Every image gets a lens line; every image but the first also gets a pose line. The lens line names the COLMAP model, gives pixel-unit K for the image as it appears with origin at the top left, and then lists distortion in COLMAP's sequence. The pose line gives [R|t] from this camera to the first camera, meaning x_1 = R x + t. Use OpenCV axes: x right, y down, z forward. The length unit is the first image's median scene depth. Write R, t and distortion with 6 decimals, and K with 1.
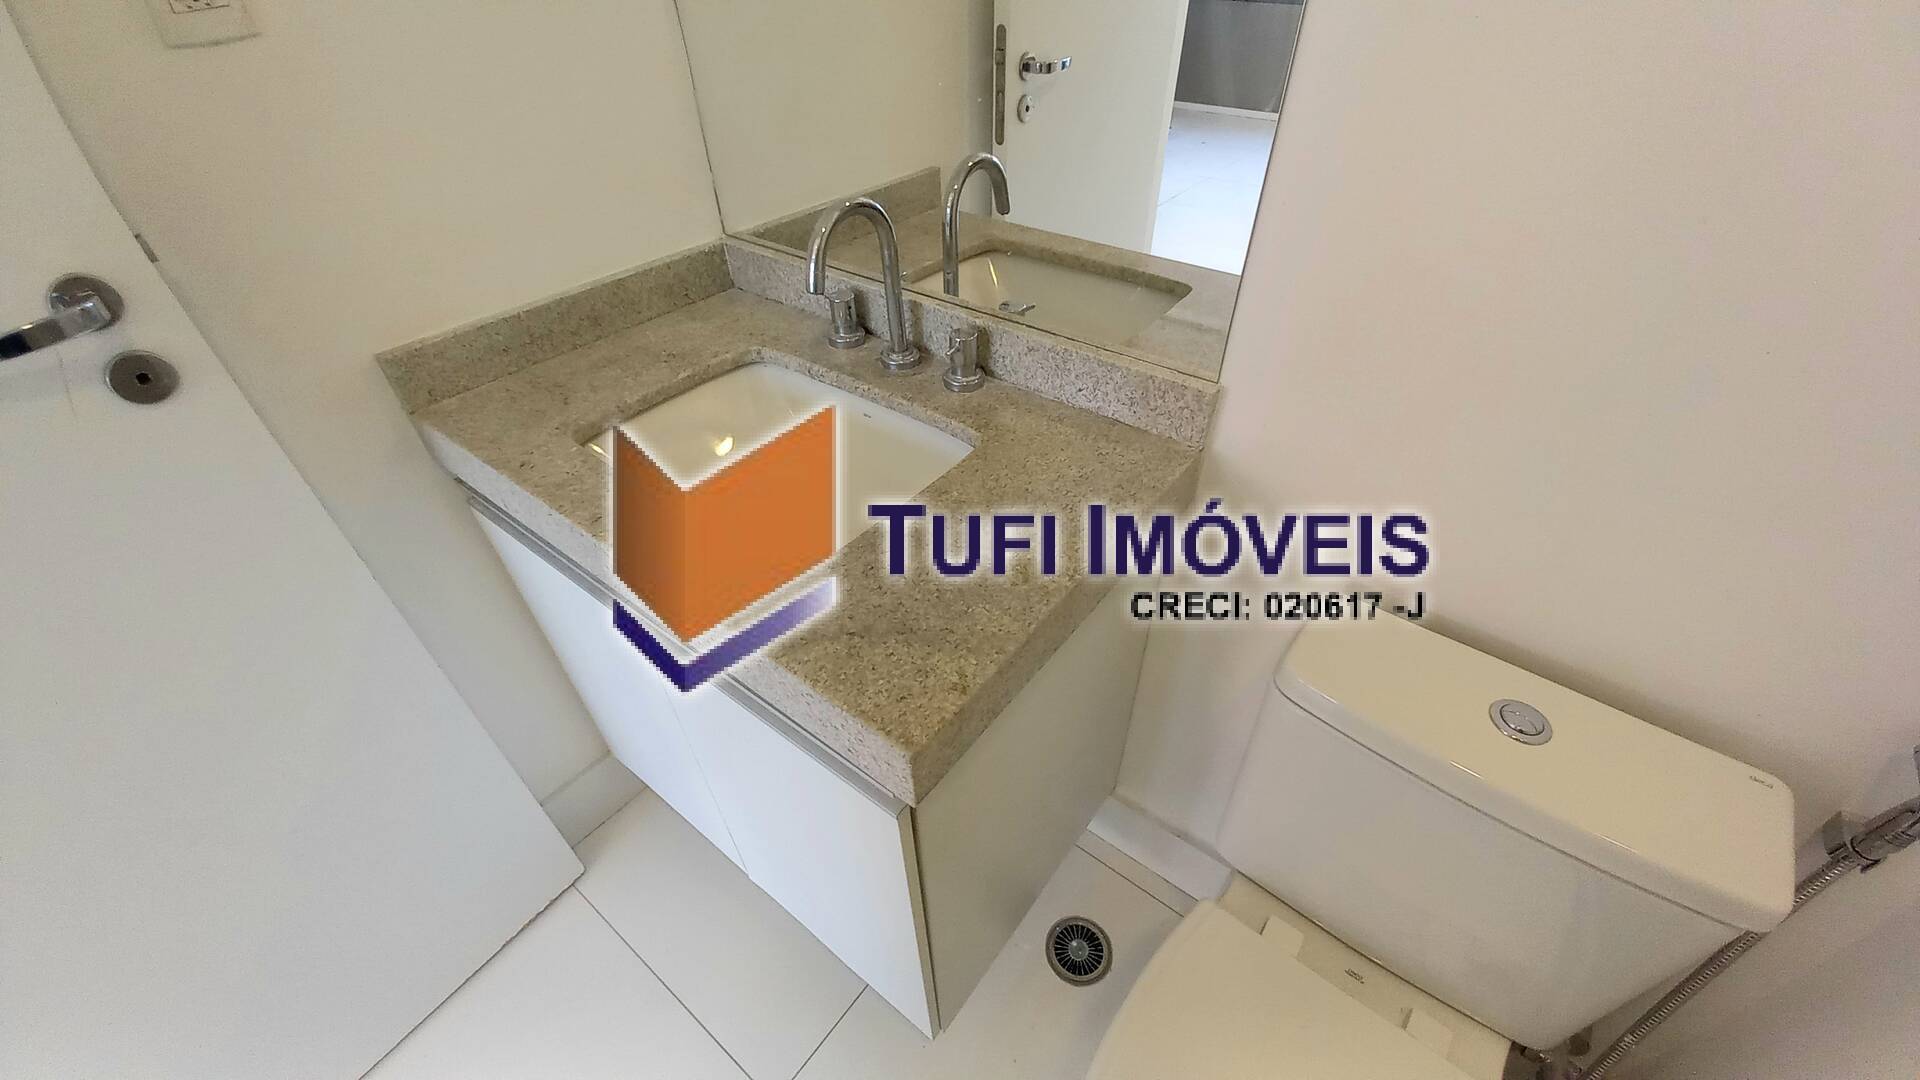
lens RADIAL K [[758.0, 0, 971.4], [0, 758.0, 529.7], [0, 0, 1]] dist [-0.000178, -0.004517]
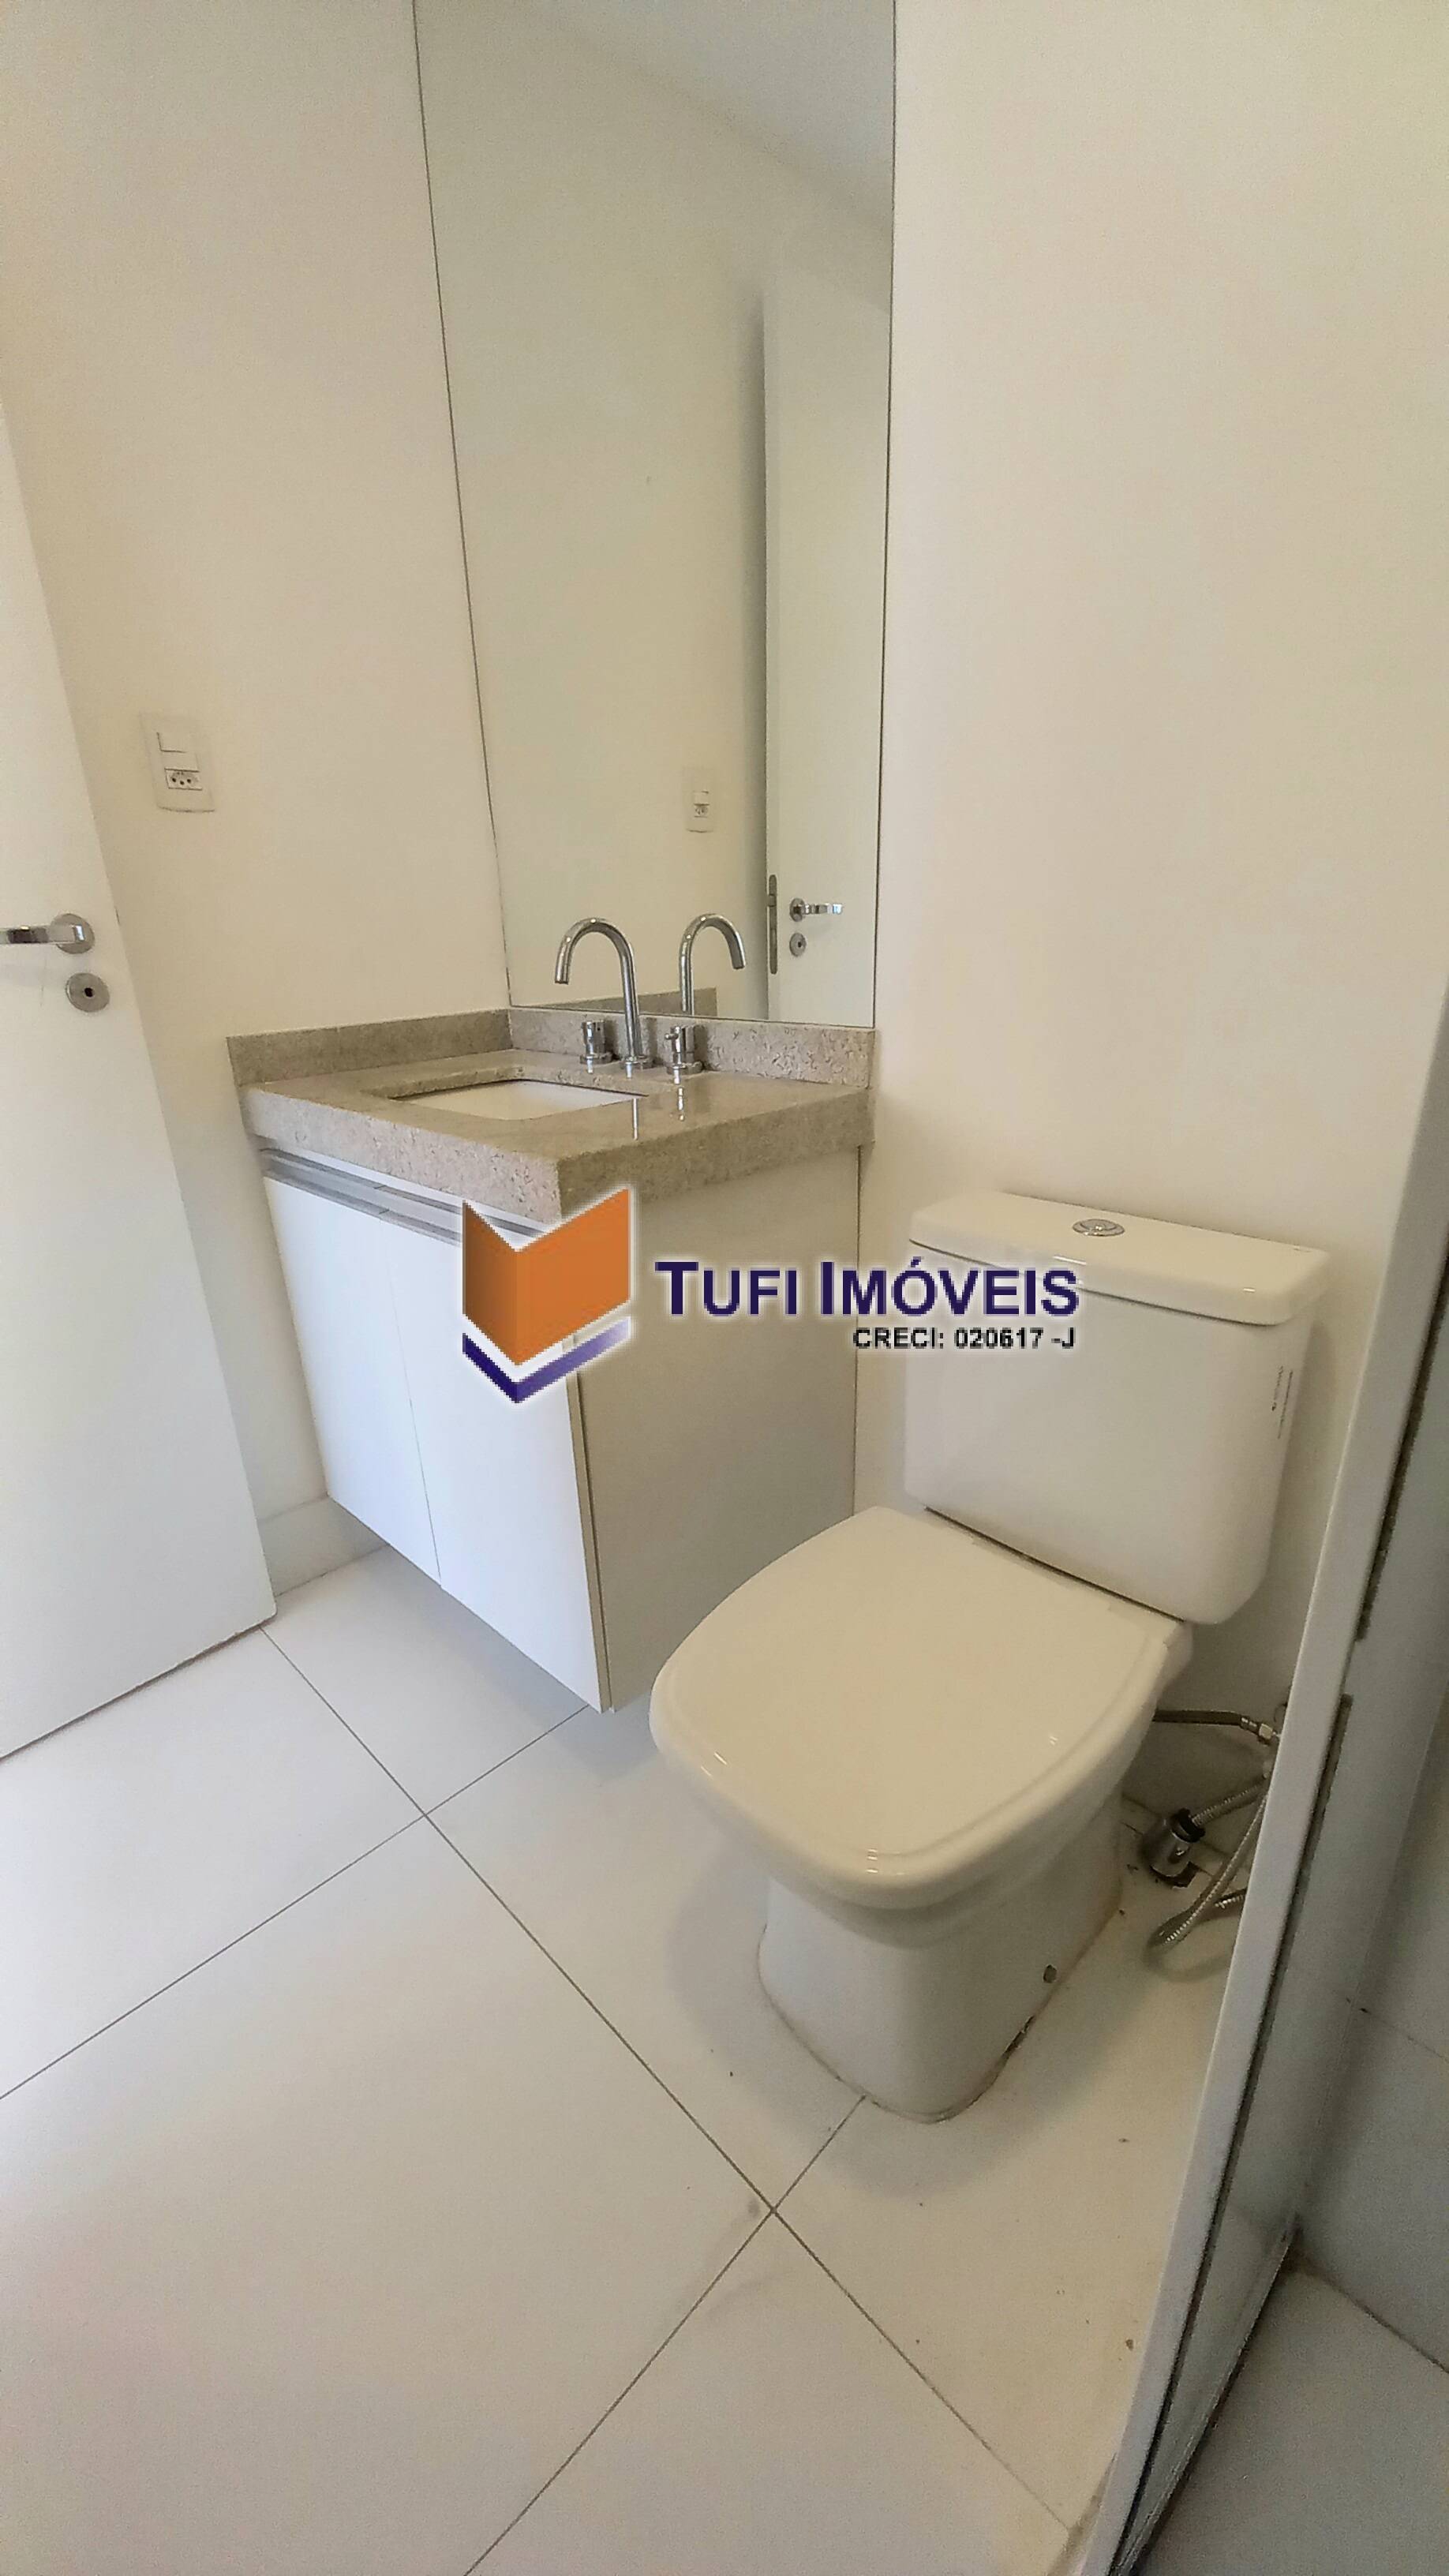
lens RADIAL K [[1017.0, 0, 709.3], [0, 1017.0, 1293.9], [0, 0, 1]] dist [-0.000178, -0.004517]
pose [[0.989202, 0.026704, -0.144108, 0.233195], [-0.073610, 0.940773, -0.330949, 0.568004], [0.126736, 0.337983, 0.932580, -0.295719]]
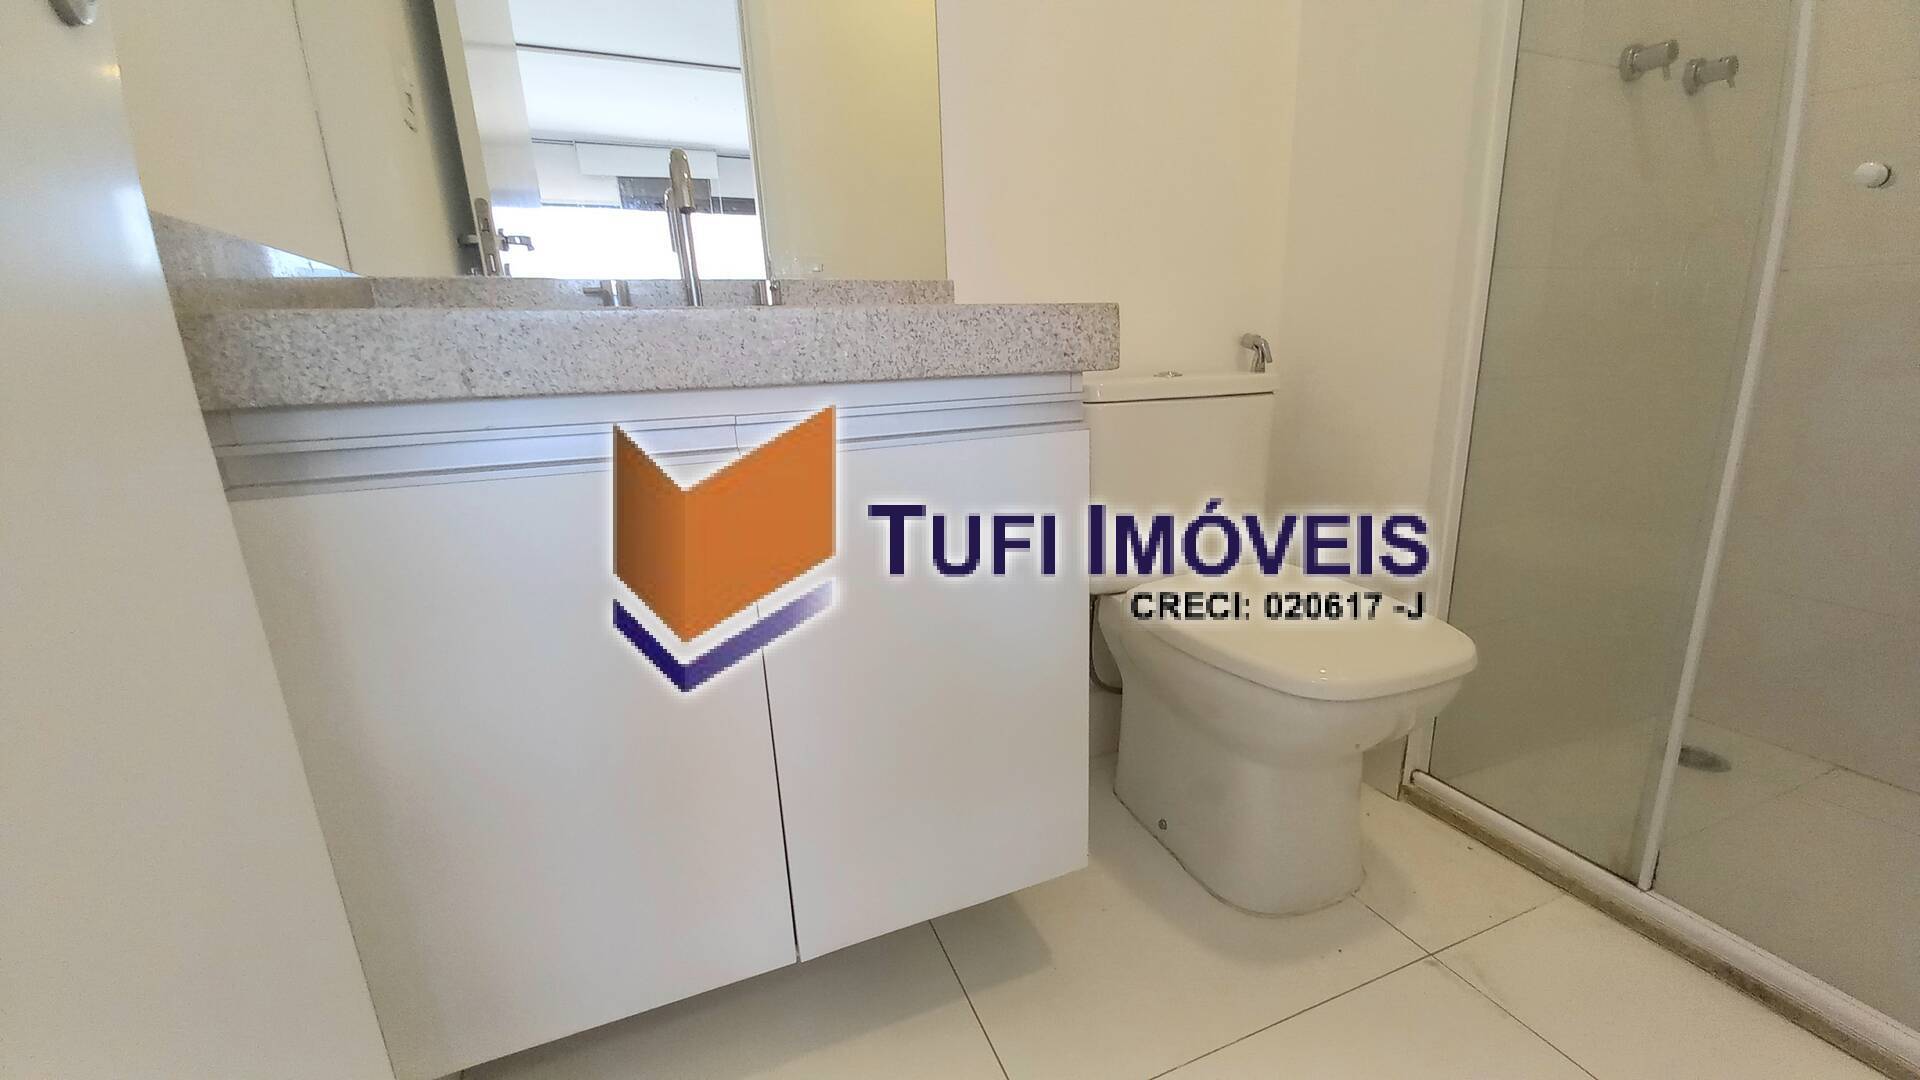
lens RADIAL K [[758.0, 0, 971.8], [0, 758.0, 555.3], [0, 0, 1]] dist [-0.000178, -0.004517]
pose [[0.502175, -0.224377, 0.835150, -0.839633], [0.583979, 0.800271, -0.136141, 0.375244], [-0.637799, 0.556077, 0.532908, 0.350819]]
